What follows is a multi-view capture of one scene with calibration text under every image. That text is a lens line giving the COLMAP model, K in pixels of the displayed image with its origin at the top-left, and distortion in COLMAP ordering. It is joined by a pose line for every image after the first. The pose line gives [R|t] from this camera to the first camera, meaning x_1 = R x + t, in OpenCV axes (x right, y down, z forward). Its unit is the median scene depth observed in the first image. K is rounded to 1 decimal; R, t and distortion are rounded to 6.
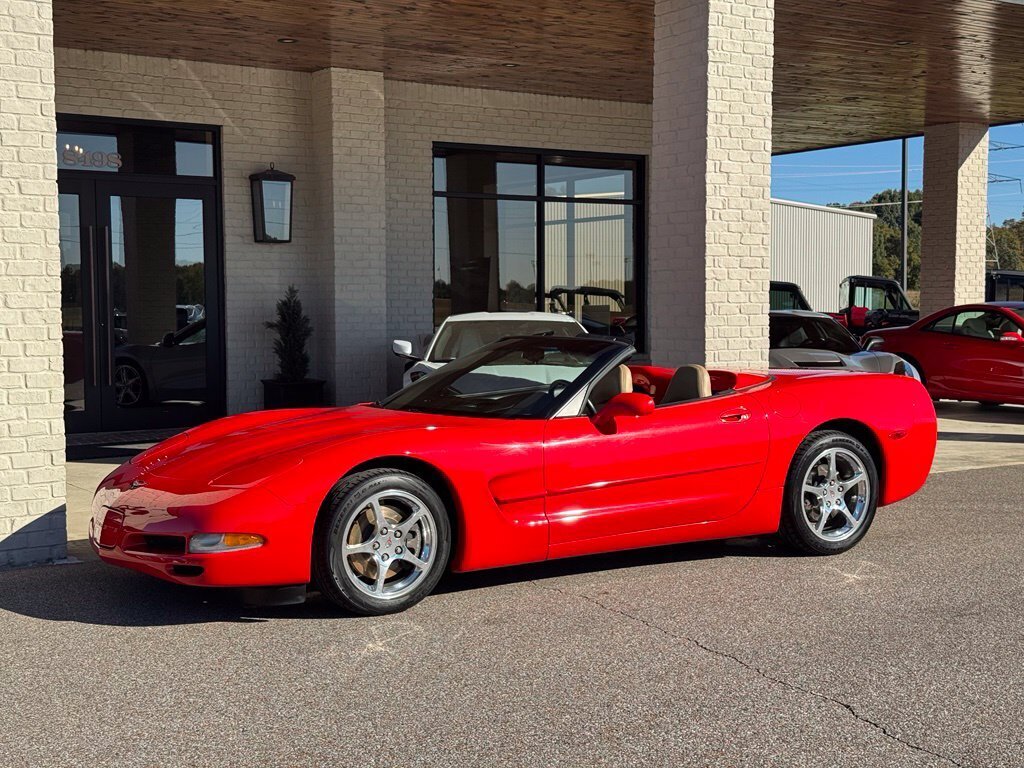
lens RADIAL K [[1431.6, 0, 512.9], [0, 1431.6, 383.2], [0, 0, 1]] dist [0.132173, 0.000000]
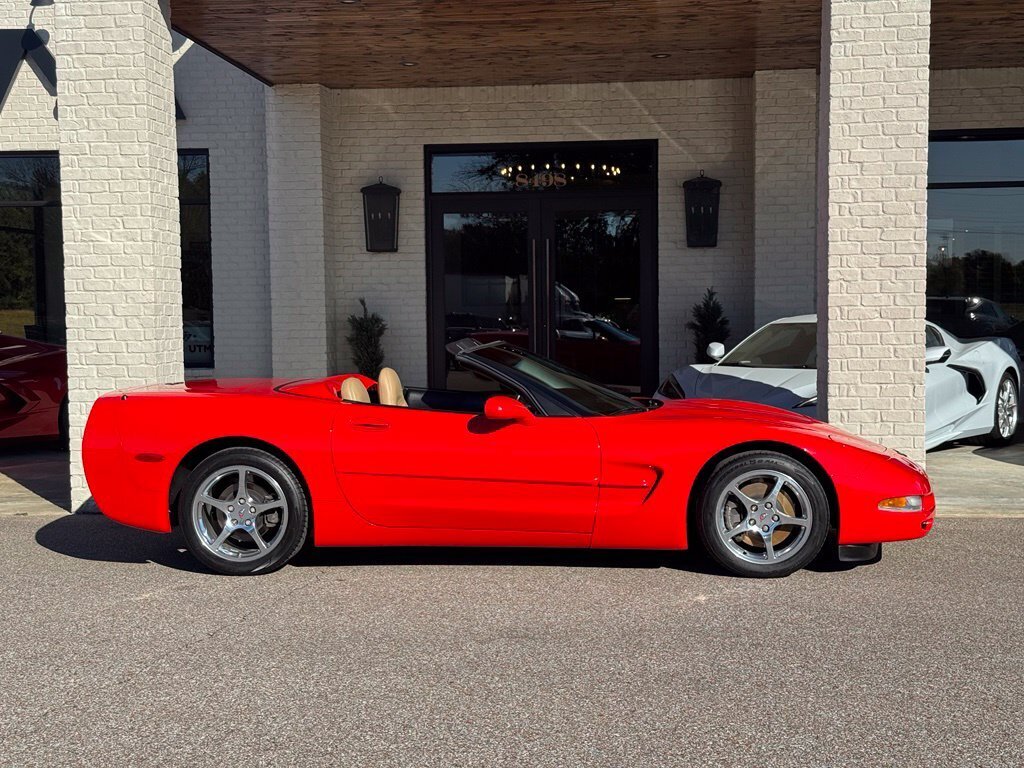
lens RADIAL K [[1431.6, 0, 511.1], [0, 1431.6, 386.6], [0, 0, 1]] dist [0.132173, 0.000000]
pose [[0.774038, 0.031939, -0.632334, 0.547846], [-0.028318, 0.999474, 0.015818, -0.013397], [0.632506, 0.005663, 0.774535, 0.155288]]
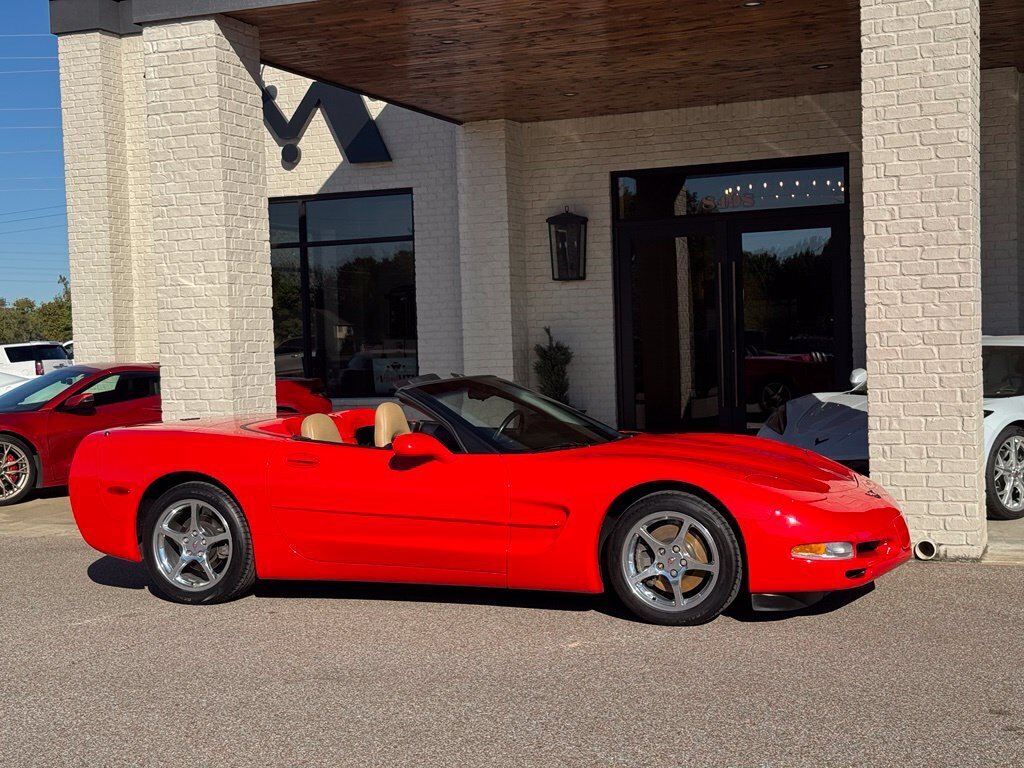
lens RADIAL K [[1431.6, 0, 514.1], [0, 1431.6, 382.6], [0, 0, 1]] dist [0.132173, 0.000000]
pose [[0.559788, 0.015139, -0.828497, 0.708062], [-0.018051, 0.999819, 0.006073, -0.027335], [0.828439, 0.011555, 0.559960, 0.341587]]
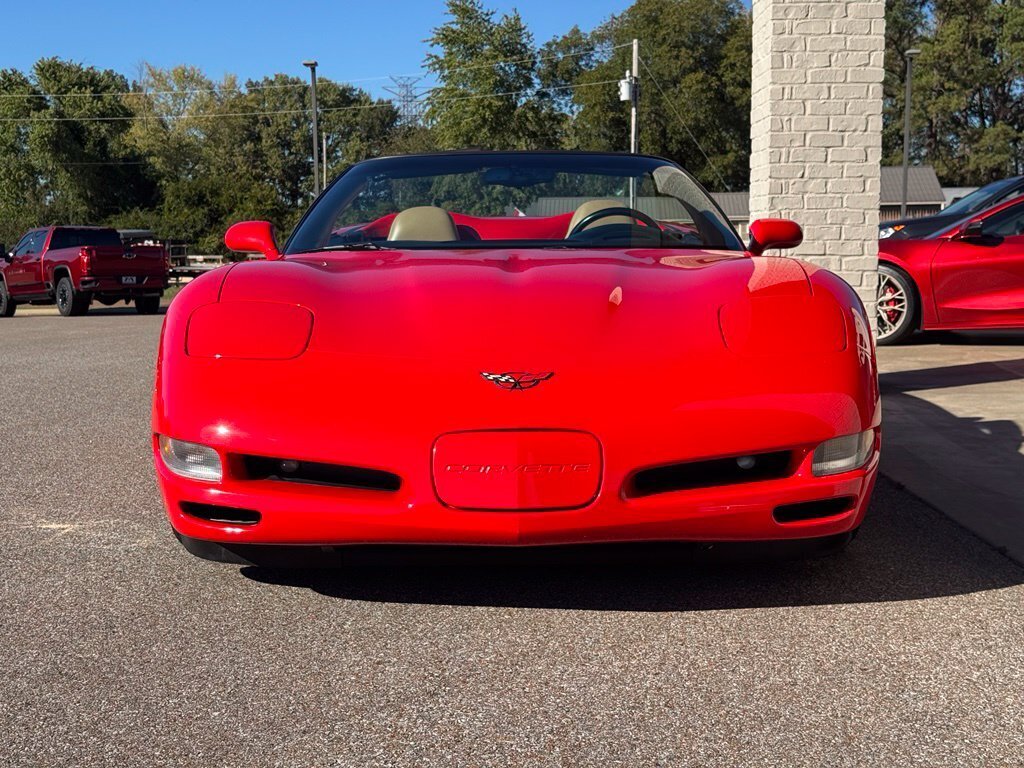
lens RADIAL K [[1431.6, 0, 508.8], [0, 1431.6, 386.1], [0, 0, 1]] dist [0.132173, 0.000000]
pose [[-0.553233, 0.091862, -0.827946, 0.476987], [-0.038379, 0.990035, 0.135491, -0.011803], [0.832142, 0.106734, -0.544194, 1.045260]]
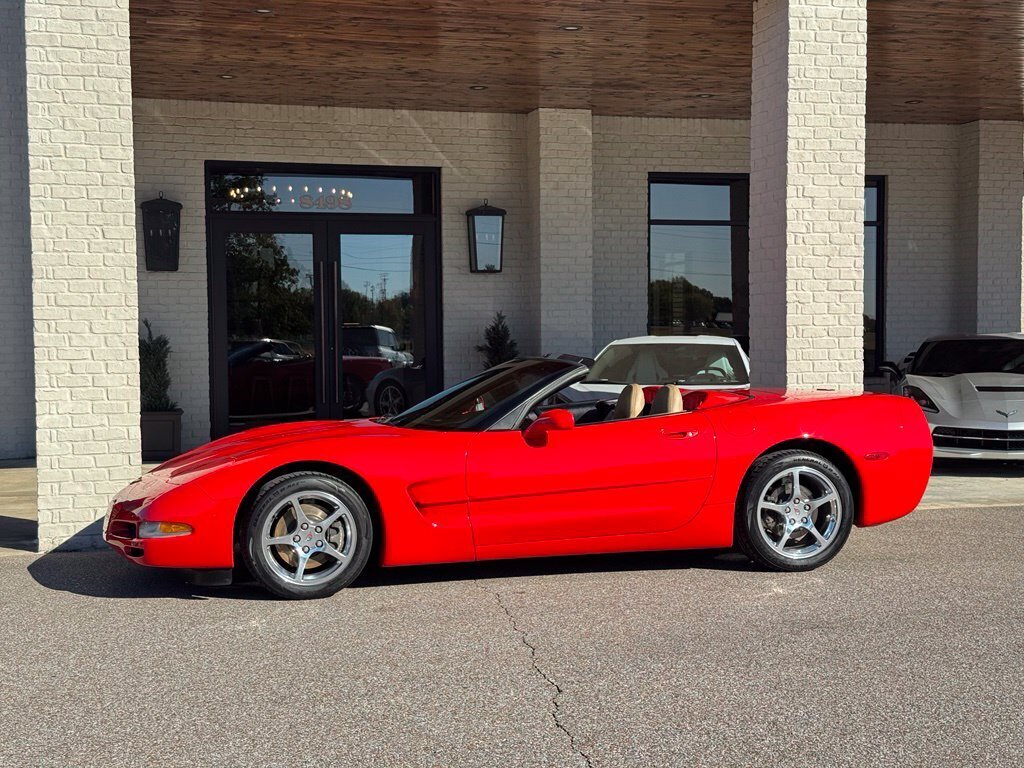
lens RADIAL K [[1431.6, 0, 510.5], [0, 1431.6, 386.0], [0, 0, 1]] dist [0.132173, 0.000000]
pose [[0.953750, 0.007711, -0.300501, 0.247975], [-0.012458, 0.999826, -0.013885, 0.003087], [0.300342, 0.016987, 0.953680, -0.027476]]
